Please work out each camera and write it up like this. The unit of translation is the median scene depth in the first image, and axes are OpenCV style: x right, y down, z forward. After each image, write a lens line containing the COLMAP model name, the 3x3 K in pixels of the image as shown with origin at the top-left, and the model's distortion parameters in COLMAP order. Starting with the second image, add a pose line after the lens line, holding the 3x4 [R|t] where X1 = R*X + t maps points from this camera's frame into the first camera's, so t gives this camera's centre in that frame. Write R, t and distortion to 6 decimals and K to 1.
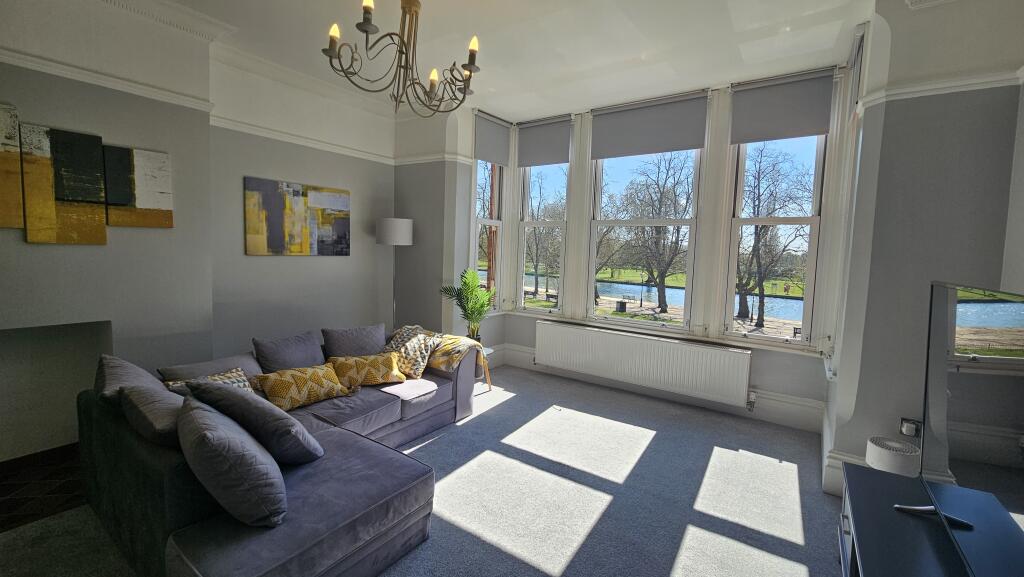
lens RADIAL K [[420.5, 0, 512.6], [0, 420.5, 282.8], [0, 0, 1]] dist [0.000790, -0.000067]
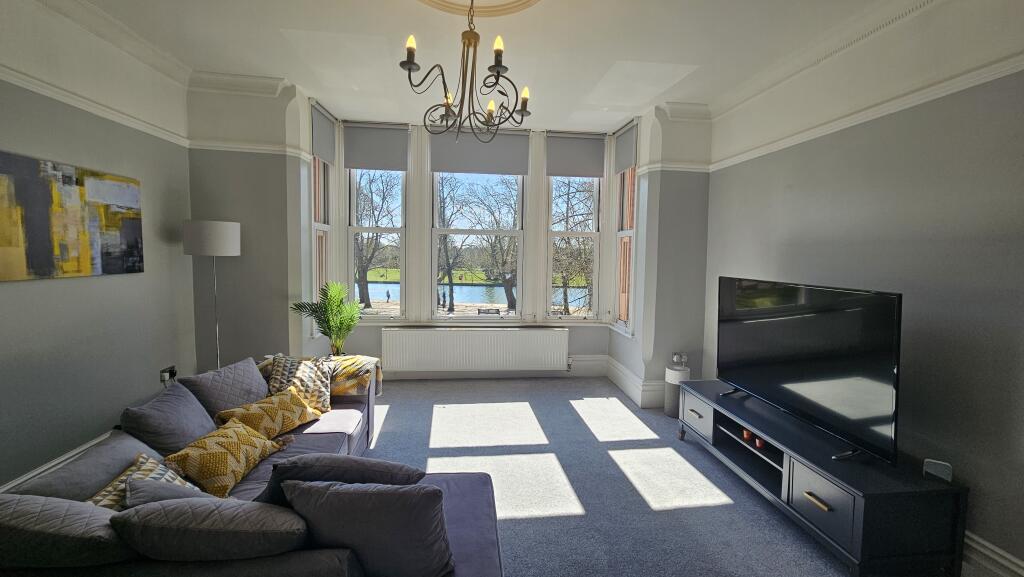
lens RADIAL K [[420.5, 0, 512.6], [0, 420.5, 282.8], [0, 0, 1]] dist [0.000790, -0.000067]
pose [[0.747875, -0.064761, 0.660673, -0.437772], [0.055907, 0.997839, 0.034524, -0.041269], [-0.661481, 0.011117, 0.749879, 0.075607]]
